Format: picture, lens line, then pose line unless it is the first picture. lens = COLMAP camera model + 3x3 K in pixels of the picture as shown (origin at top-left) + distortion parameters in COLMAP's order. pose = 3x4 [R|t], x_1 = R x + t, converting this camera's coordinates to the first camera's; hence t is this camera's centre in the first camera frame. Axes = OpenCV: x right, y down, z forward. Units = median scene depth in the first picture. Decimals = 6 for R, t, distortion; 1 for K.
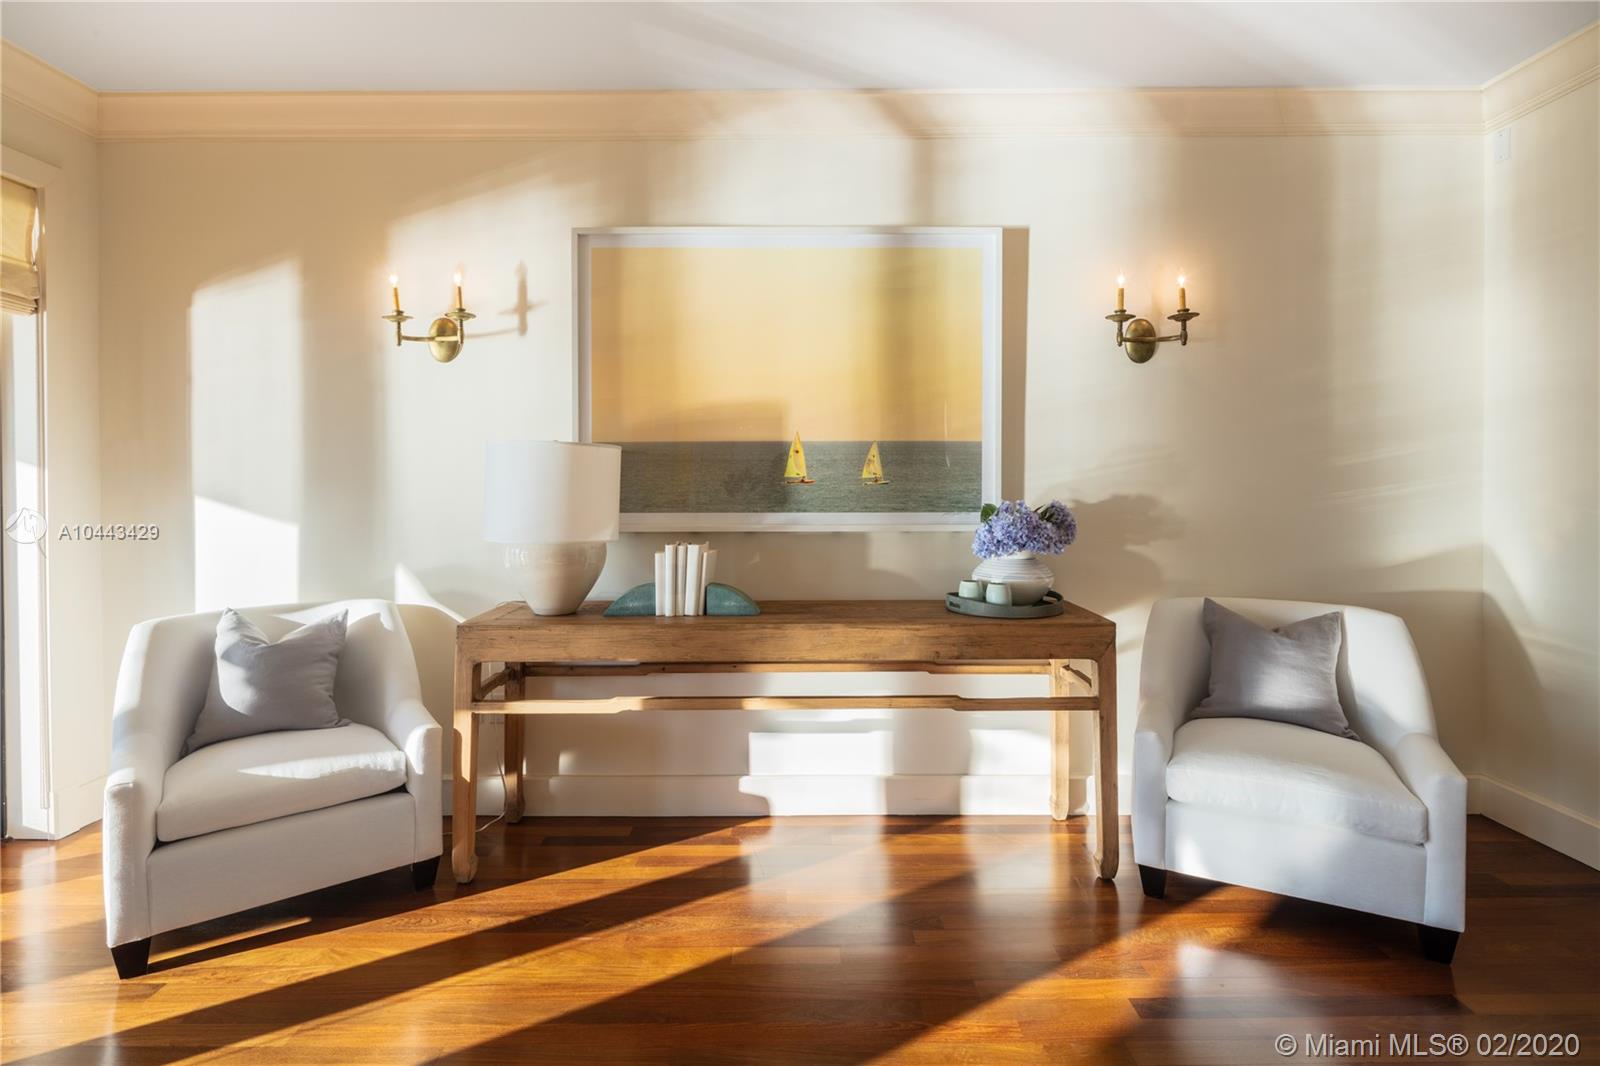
lens RADIAL K [[860.0, 0, 802.4], [0, 860.0, 484.4], [0, 0, 1]] dist [-0.000553, 0.000370]
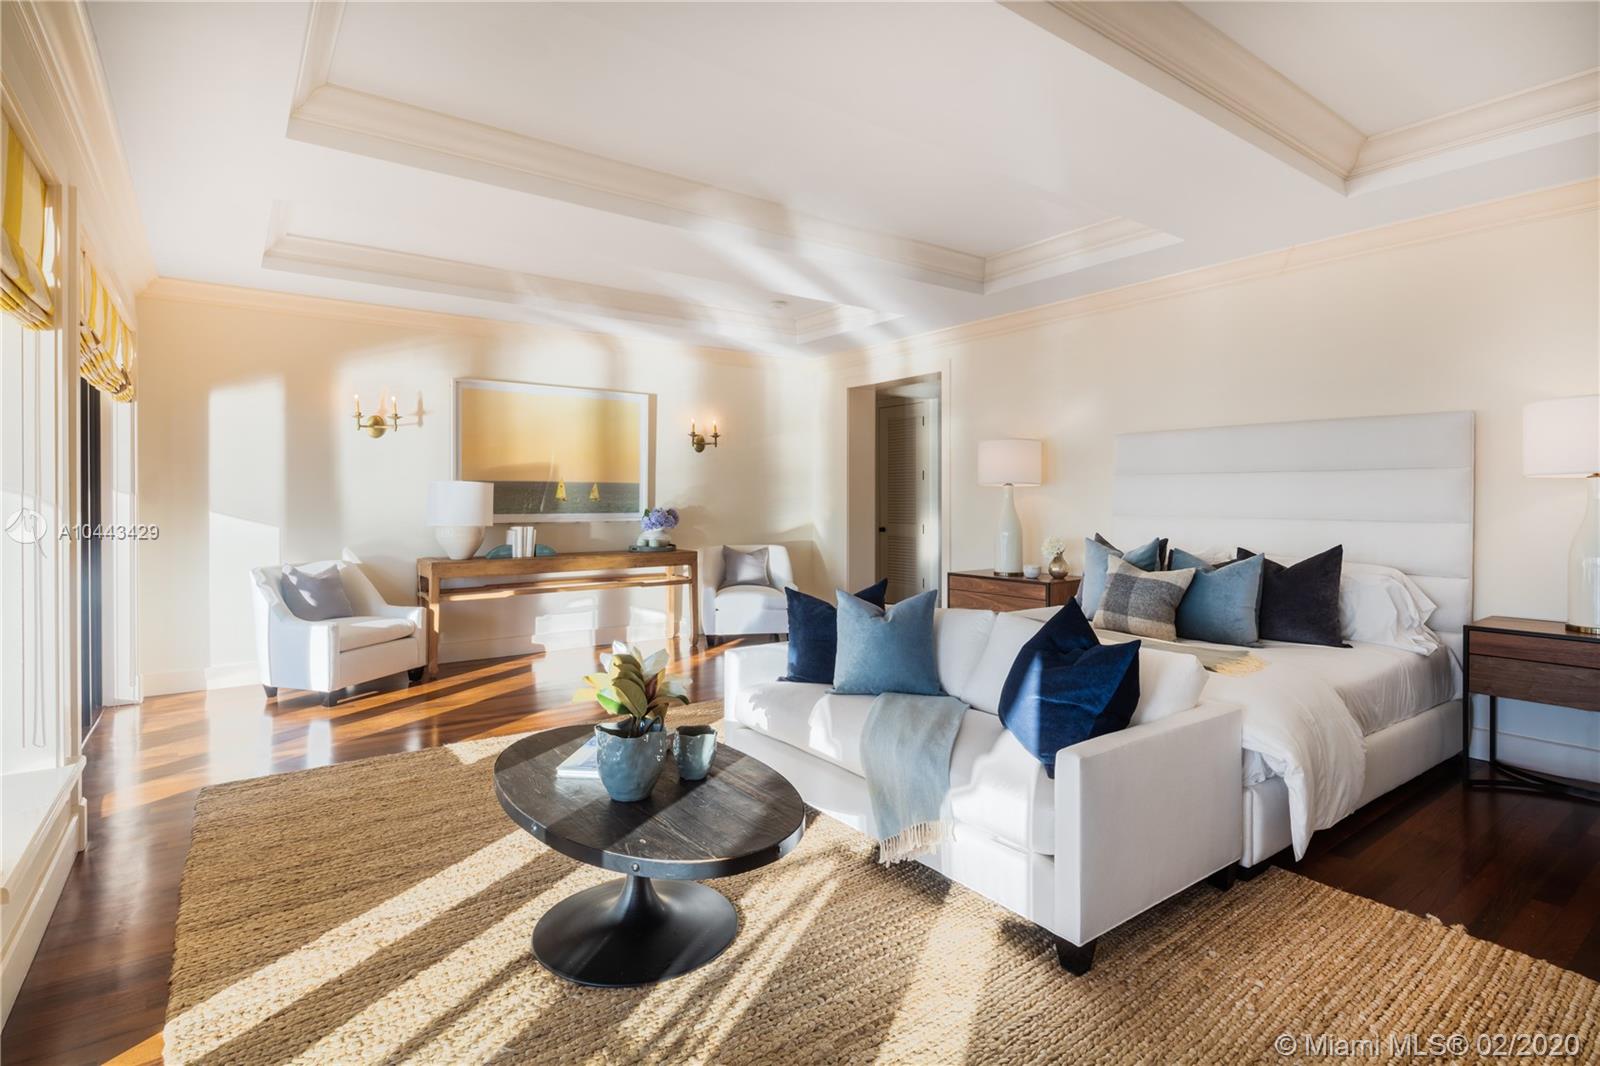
lens RADIAL K [[789.4, 0, 800.8], [0, 789.4, 513.8], [0, 0, 1]] dist [0.000275, 0.000097]
pose [[0.831186, -0.007349, 0.555945, -0.660053], [0.001476, 0.999938, 0.011011, 0.012056], [-0.555992, -0.008331, 0.831146, -1.108152]]
